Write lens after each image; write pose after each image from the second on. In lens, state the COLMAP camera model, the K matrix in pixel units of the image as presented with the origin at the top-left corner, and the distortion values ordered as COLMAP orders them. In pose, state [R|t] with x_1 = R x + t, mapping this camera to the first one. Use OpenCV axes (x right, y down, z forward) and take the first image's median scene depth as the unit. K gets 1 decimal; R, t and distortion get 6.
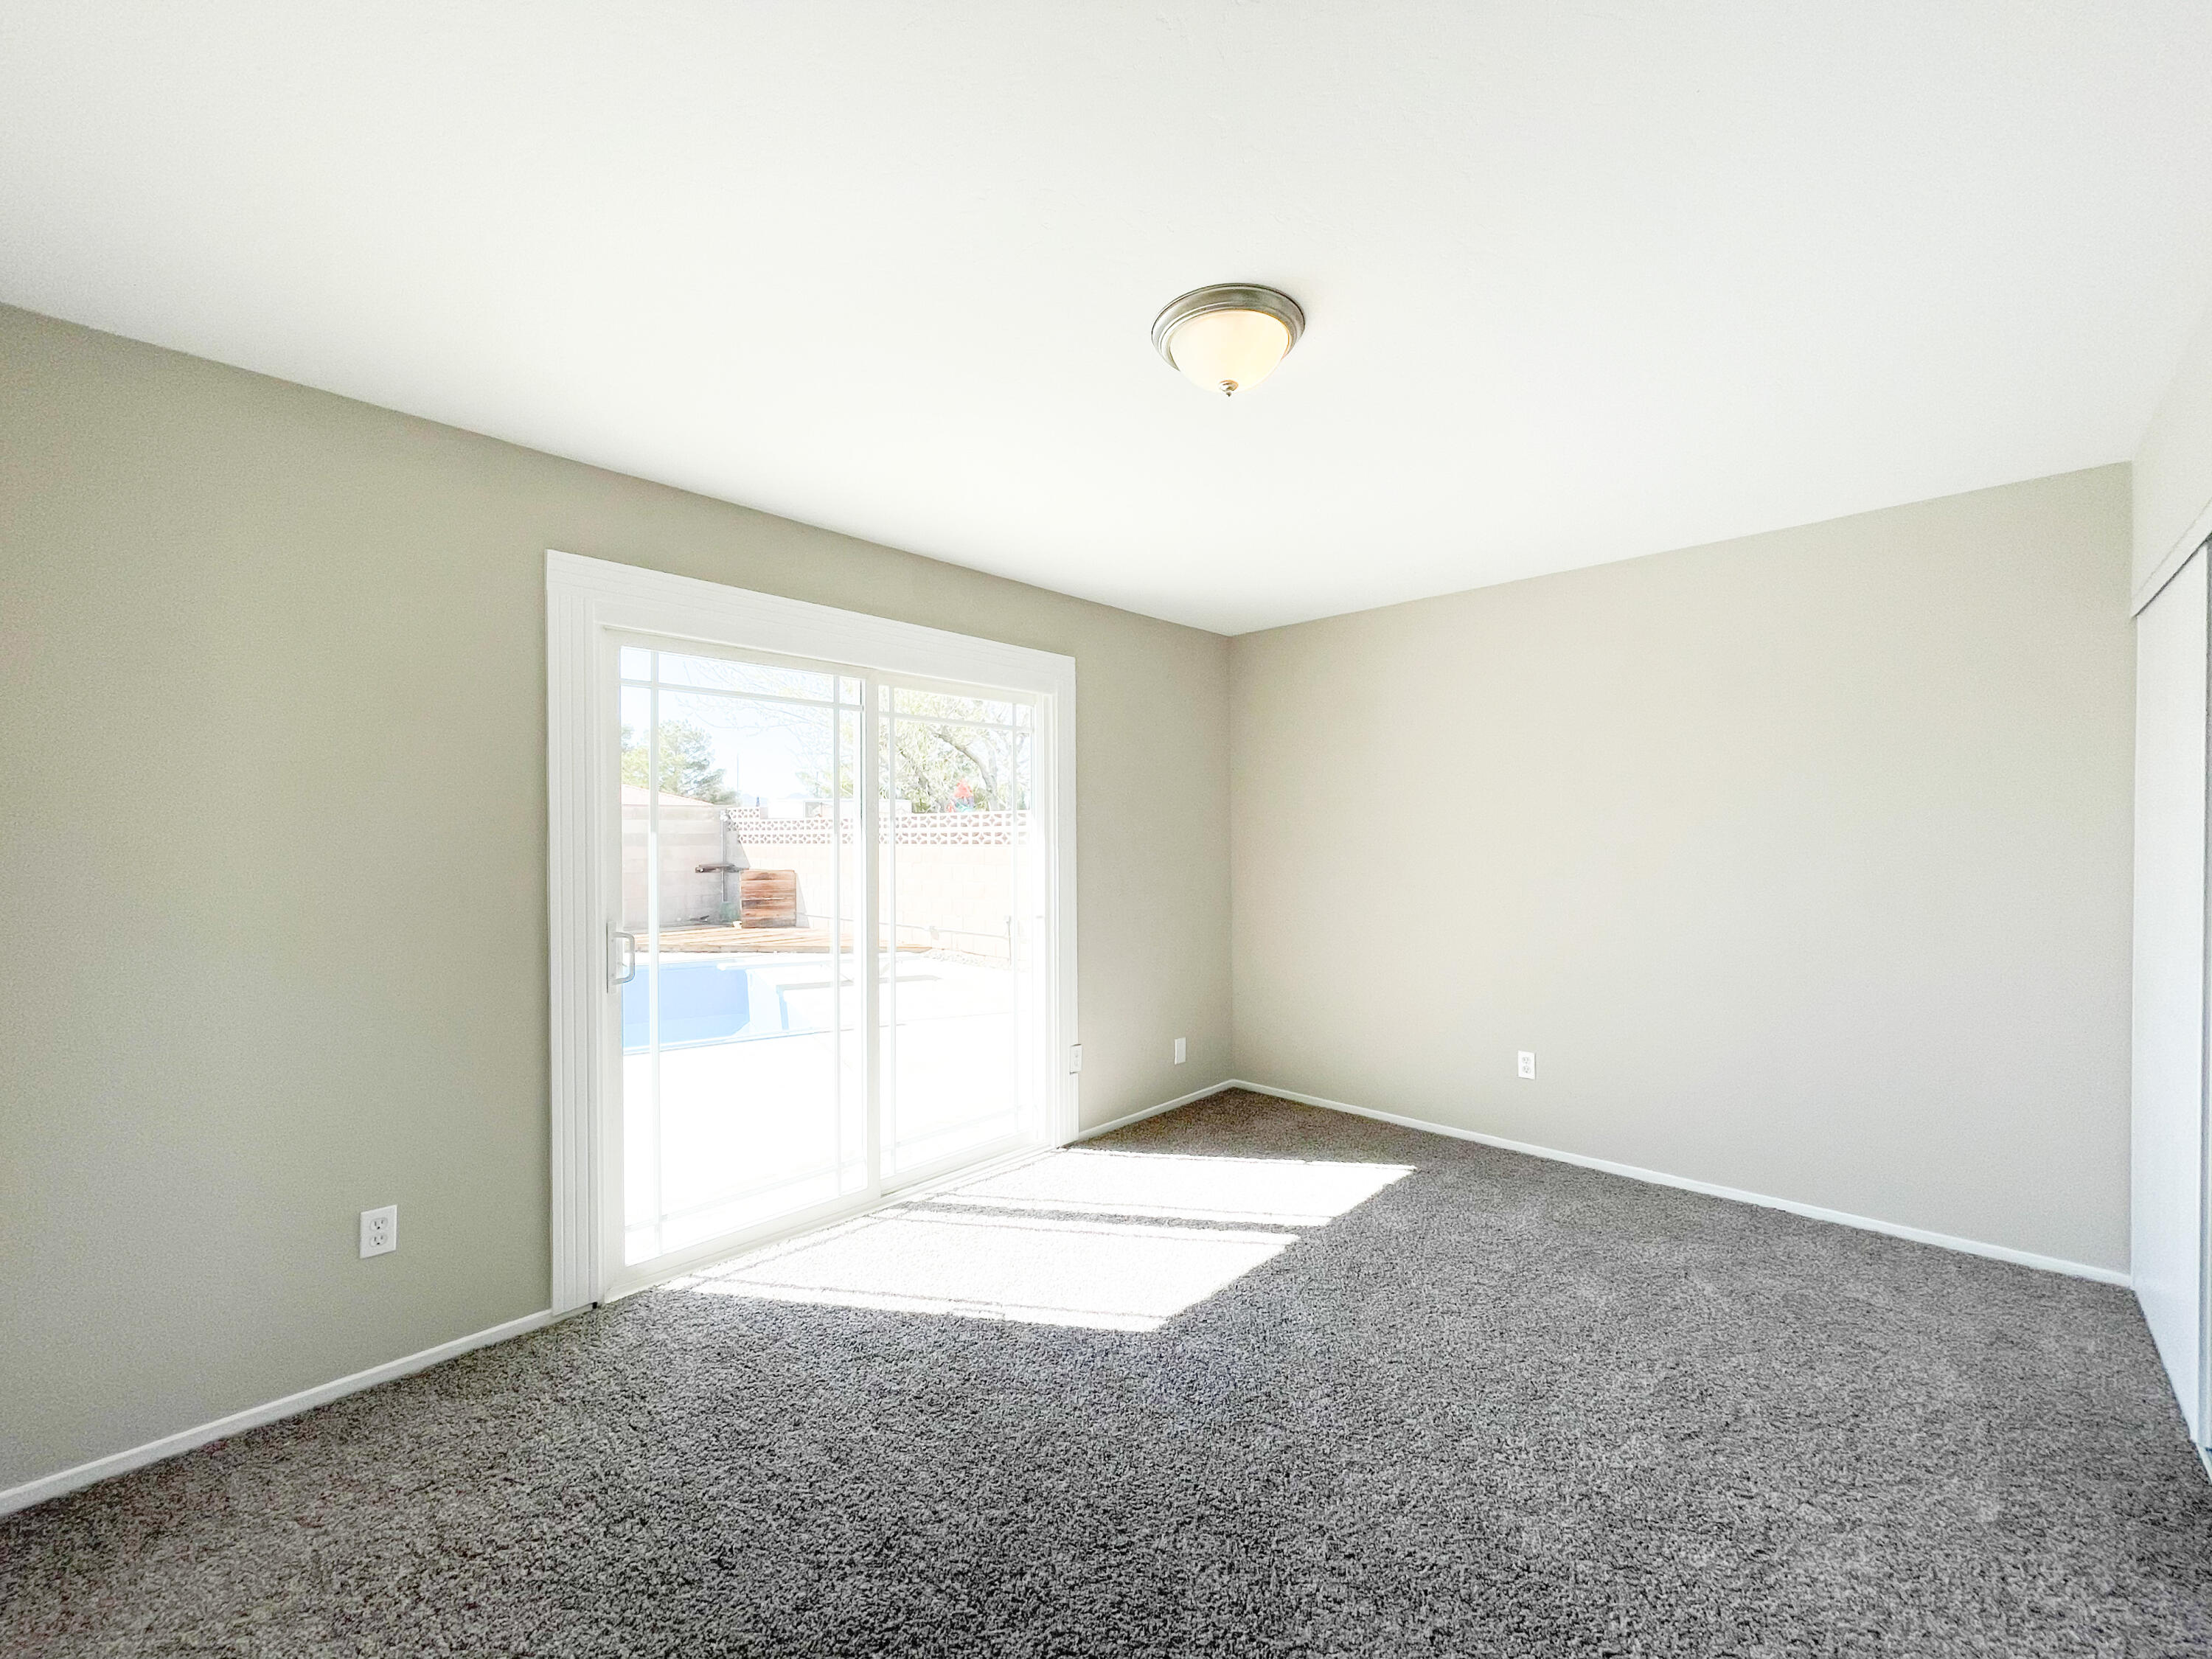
lens RADIAL K [[890.8, 0, 1053.1], [0, 890.8, 825.8], [0, 0, 1]] dist [0.000710, 0.000038]
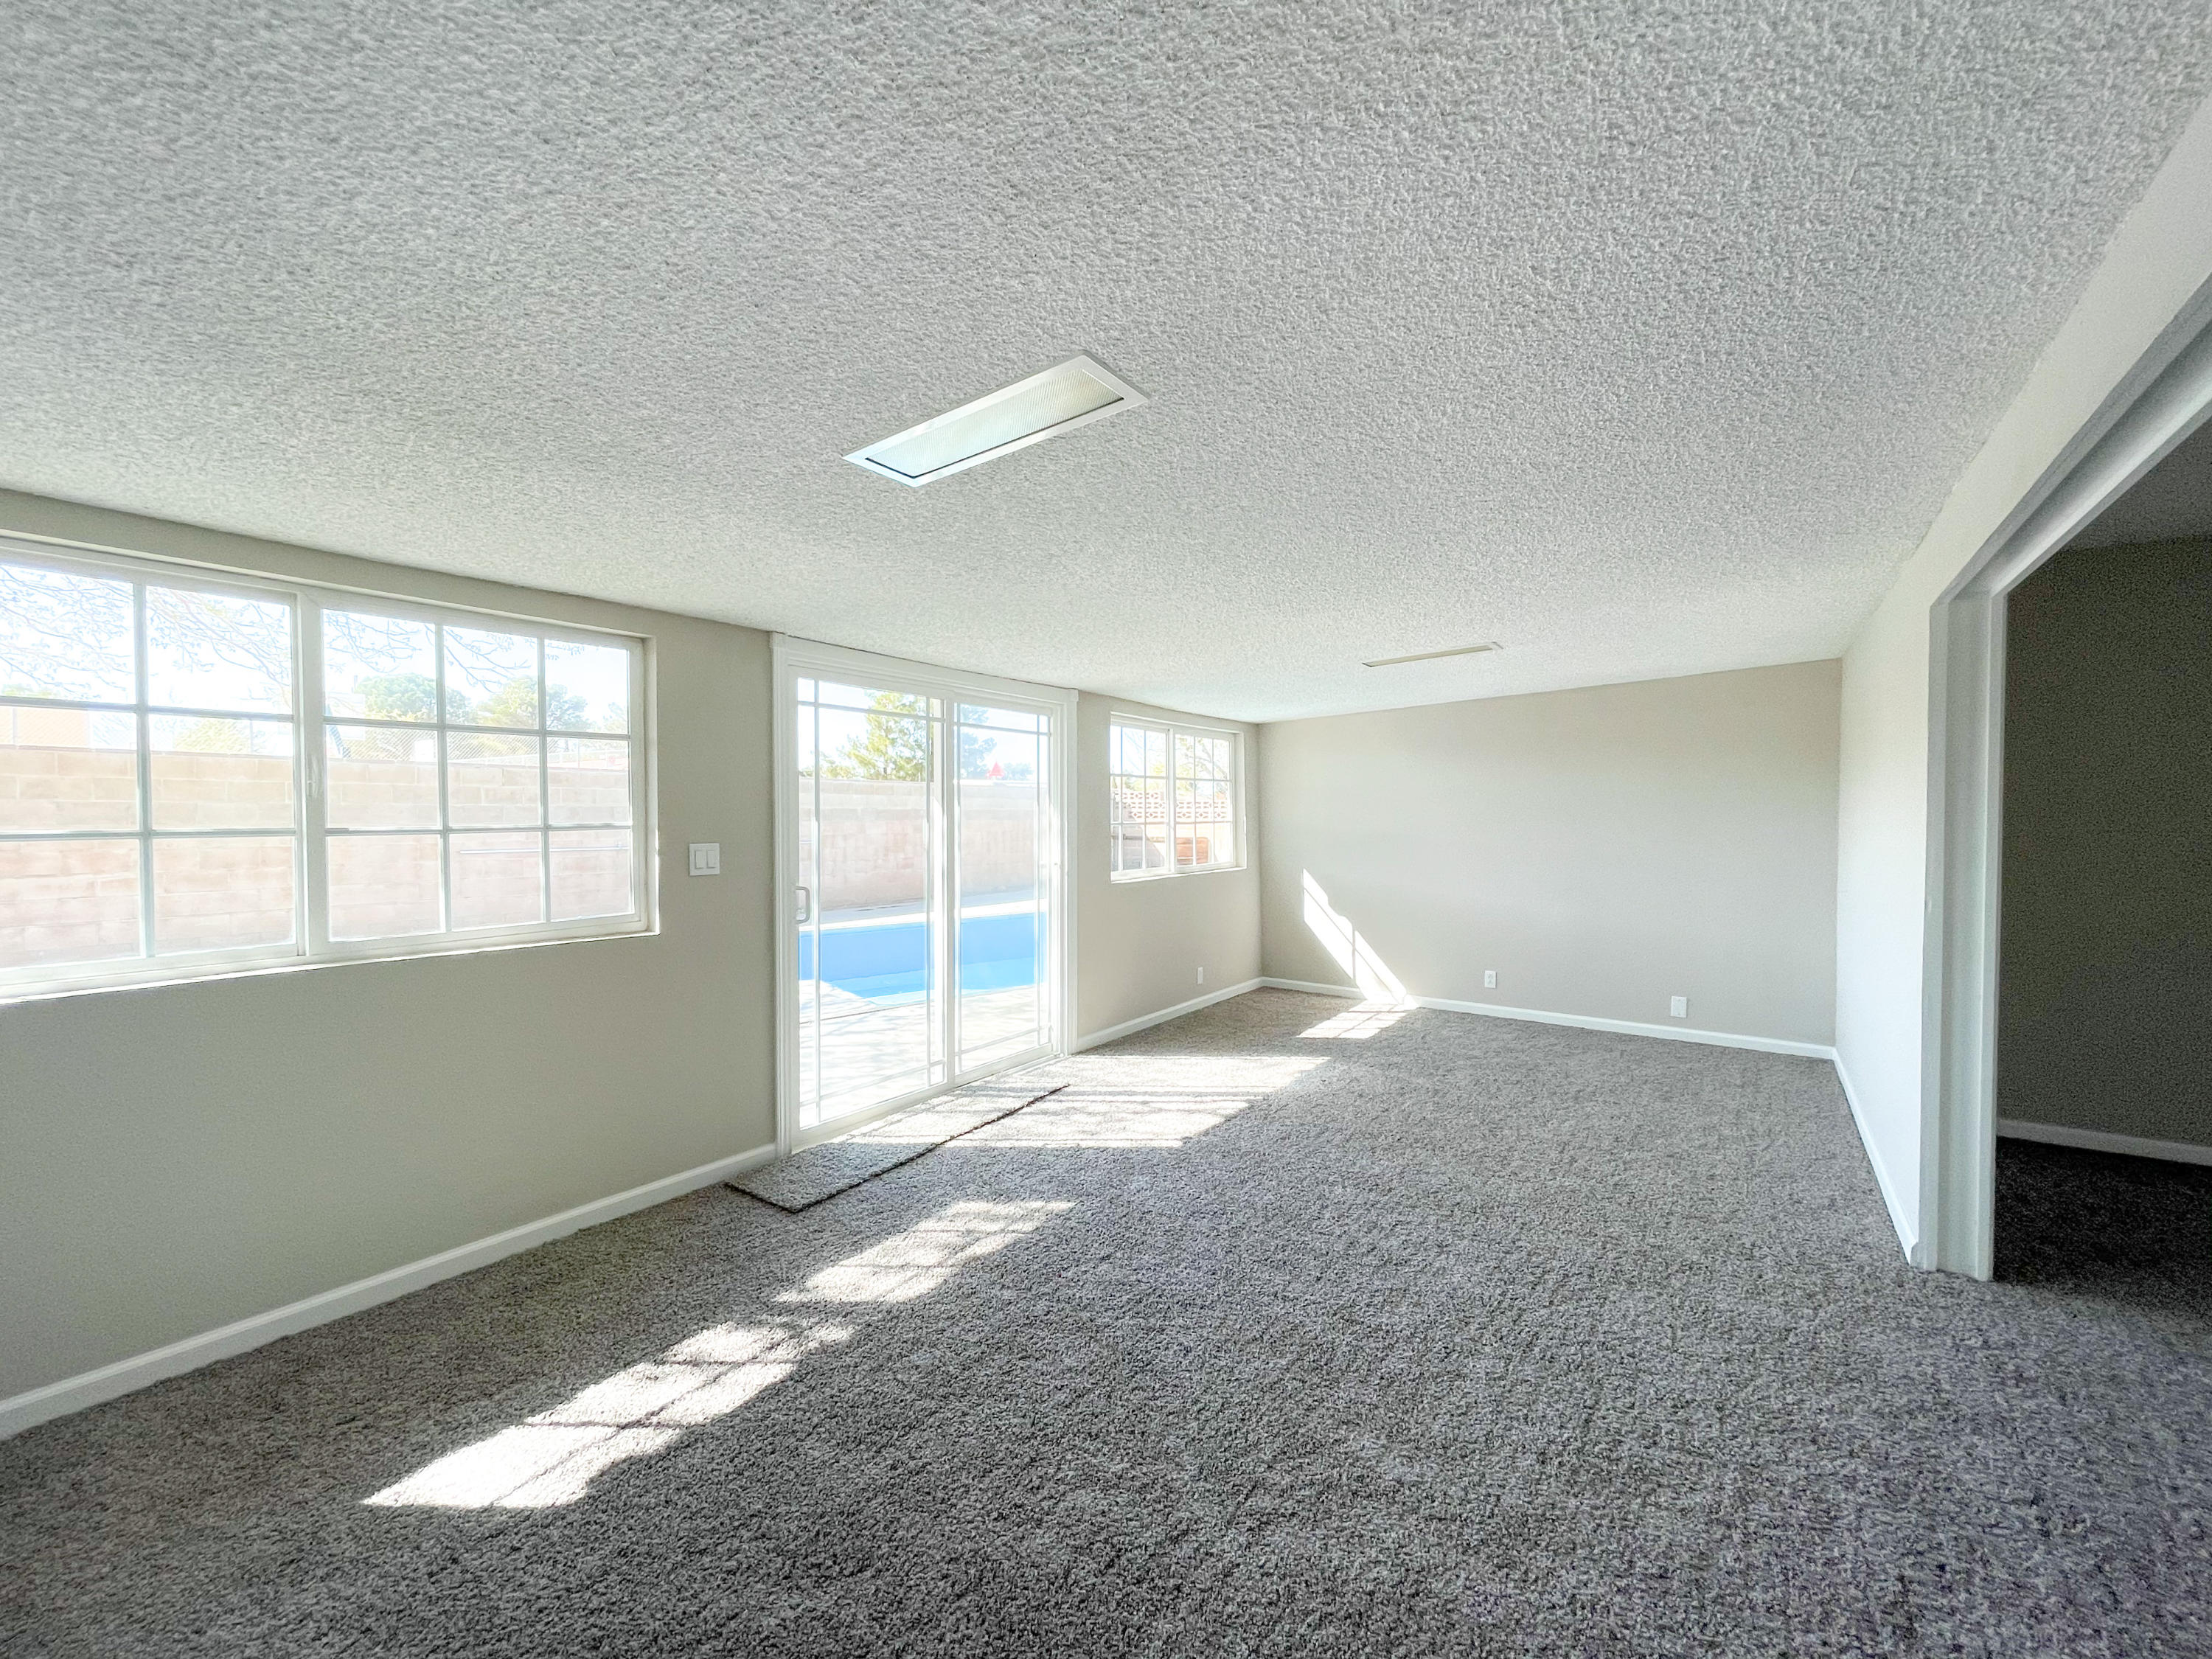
lens RADIAL K [[895.4, 0, 1106.0], [0, 895.4, 829.5], [0, 0, 1]] dist [0.000095, 0.000037]
pose [[0.980359, -0.006287, 0.197121, -0.279655], [0.003259, 0.999872, 0.015681, 0.011801], [-0.197194, -0.014731, 0.980254, -0.415975]]
